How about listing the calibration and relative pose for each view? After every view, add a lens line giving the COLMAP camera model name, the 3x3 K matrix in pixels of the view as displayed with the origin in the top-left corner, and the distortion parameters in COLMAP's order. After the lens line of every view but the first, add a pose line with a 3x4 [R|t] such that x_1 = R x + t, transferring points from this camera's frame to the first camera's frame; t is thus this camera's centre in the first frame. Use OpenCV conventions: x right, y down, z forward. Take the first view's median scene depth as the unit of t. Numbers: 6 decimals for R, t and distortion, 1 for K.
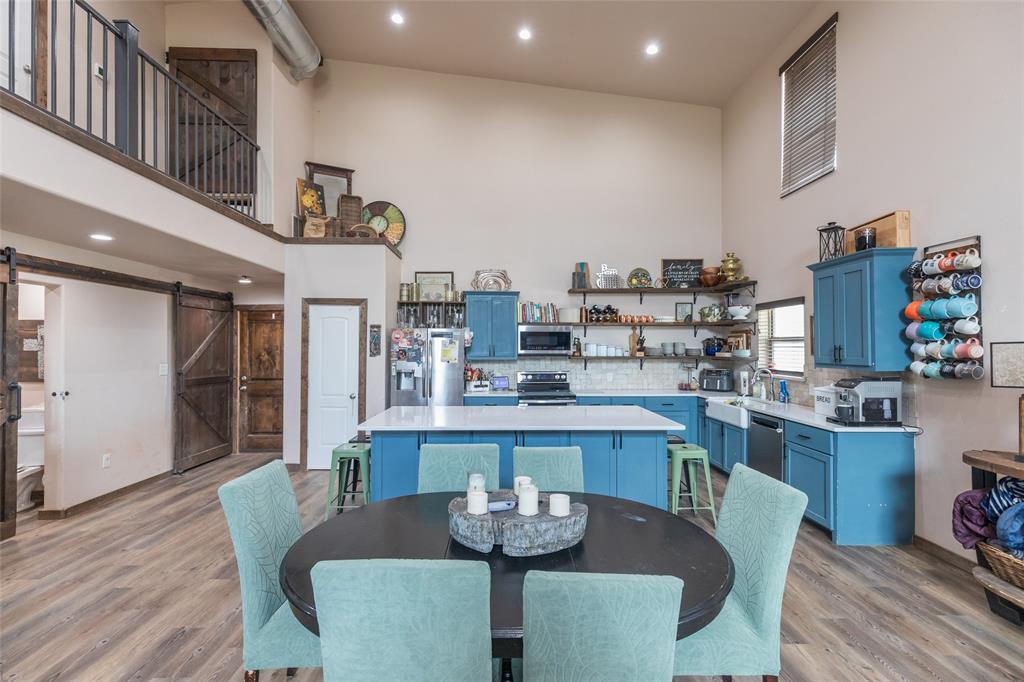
lens RADIAL K [[463.6, 0, 509.2], [0, 463.6, 344.7], [0, 0, 1]] dist [0.008172, 0.000884]
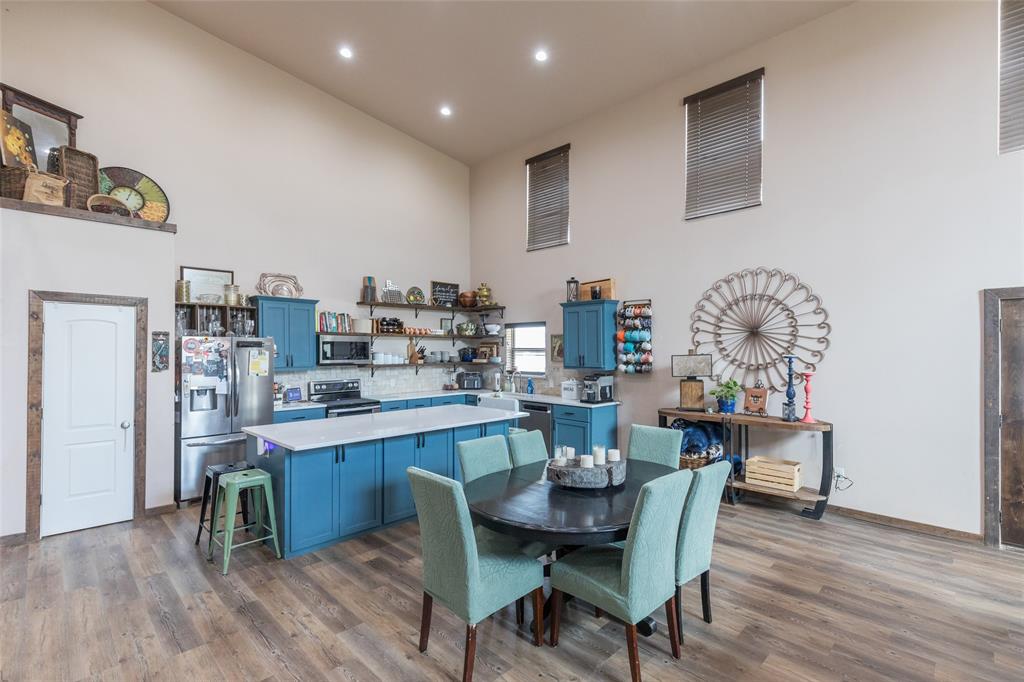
lens RADIAL K [[463.6, 0, 507.6], [0, 463.6, 350.3], [0, 0, 1]] dist [0.008172, 0.000884]
pose [[0.720054, -0.002733, 0.693913, -0.406412], [-0.001907, 0.999981, 0.005917, -0.016880], [-0.693915, -0.005584, 0.720035, 0.010117]]
